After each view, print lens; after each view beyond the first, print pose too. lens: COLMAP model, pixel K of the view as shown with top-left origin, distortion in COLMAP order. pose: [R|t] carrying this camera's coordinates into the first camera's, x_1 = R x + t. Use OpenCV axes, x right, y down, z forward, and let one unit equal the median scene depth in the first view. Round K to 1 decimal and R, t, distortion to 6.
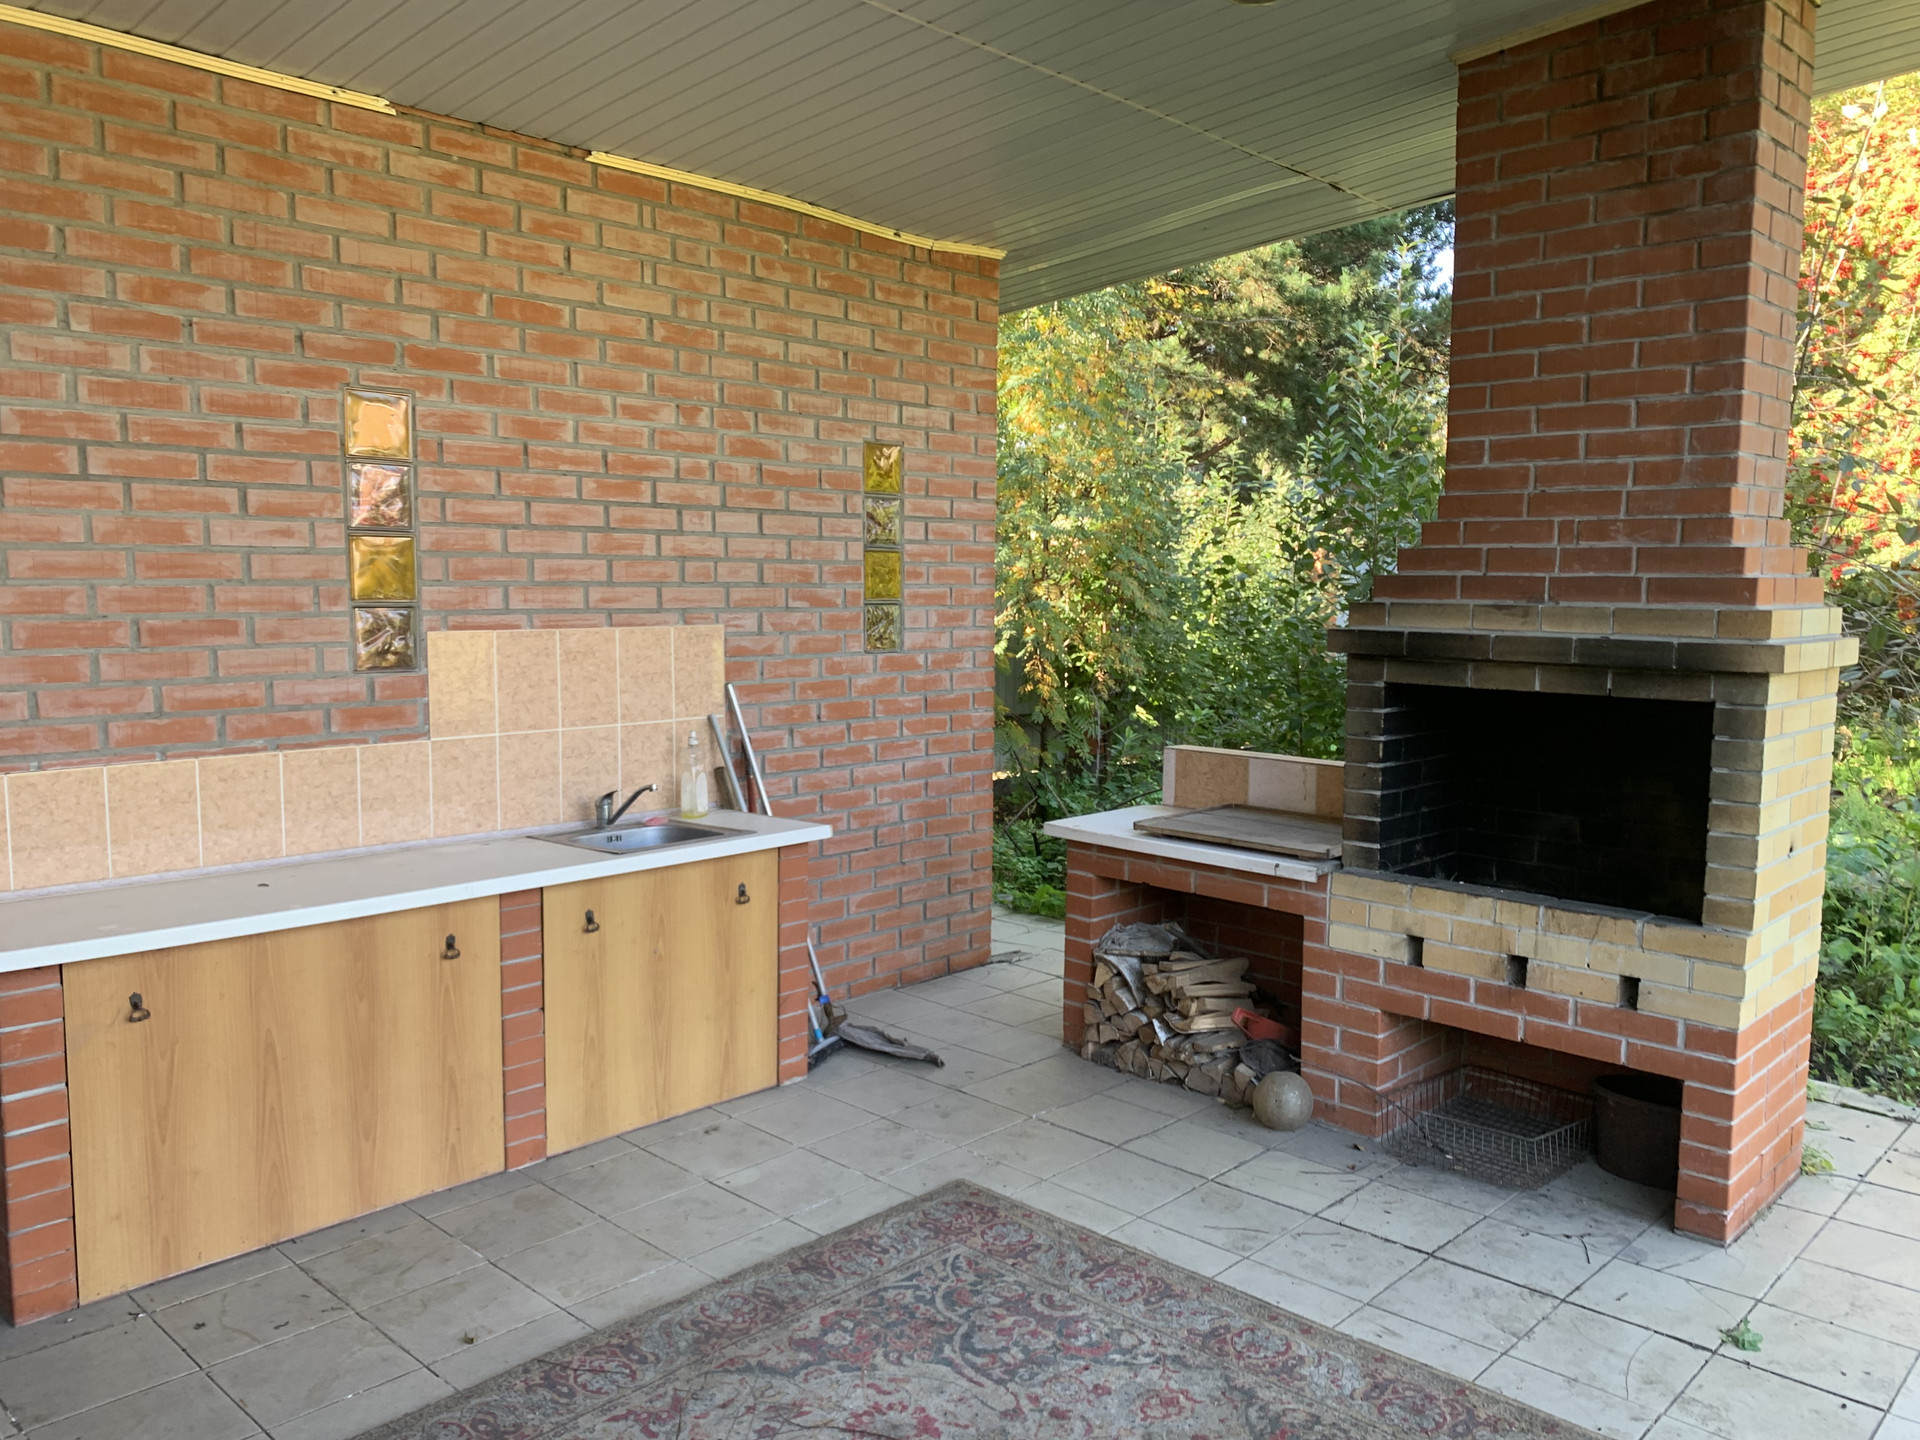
lens RADIAL K [[1469.7, 0, 962.0], [0, 1469.7, 721.3], [0, 0, 1]] dist [0.035043, -0.038834]
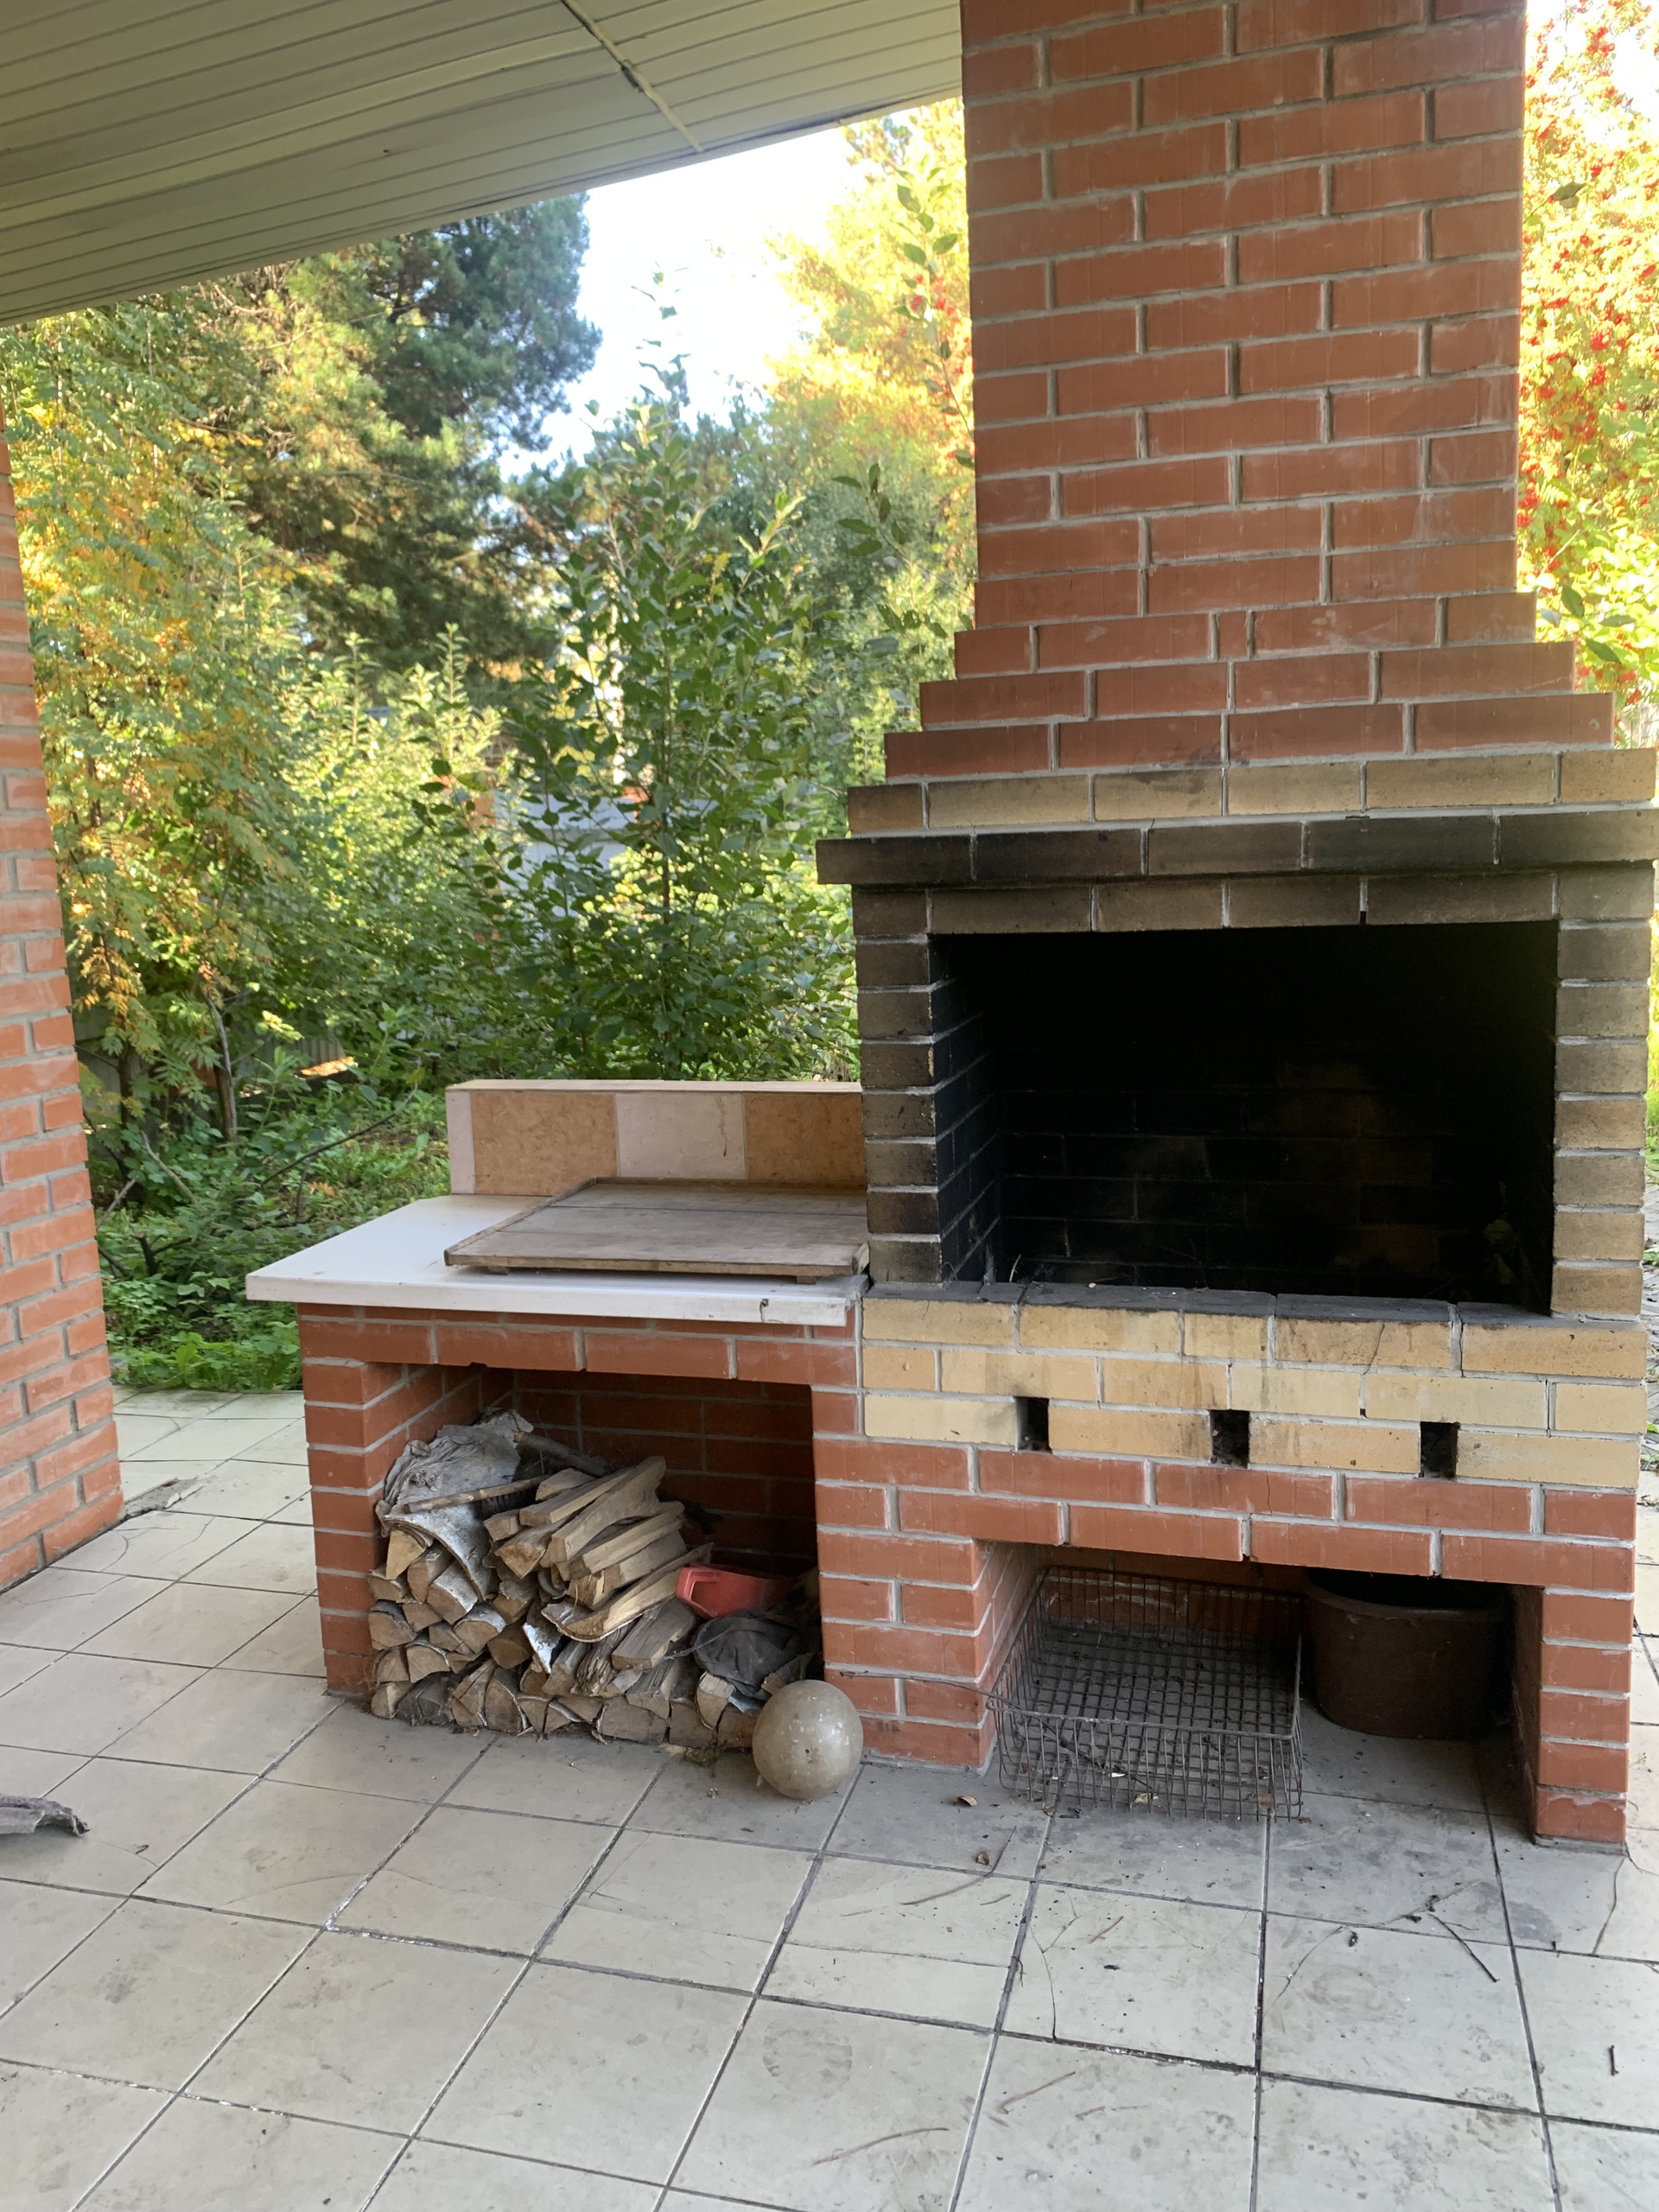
lens RADIAL K [[1693.2, 0, 841.6], [0, 1693.2, 1080.6], [0, 0, 1]] dist [0.035043, -0.038834]
pose [[0.880243, -0.111458, 0.461248, -0.026927], [0.091205, 0.993639, 0.066053, -0.016646], [-0.465676, -0.016075, 0.884809, 0.464563]]
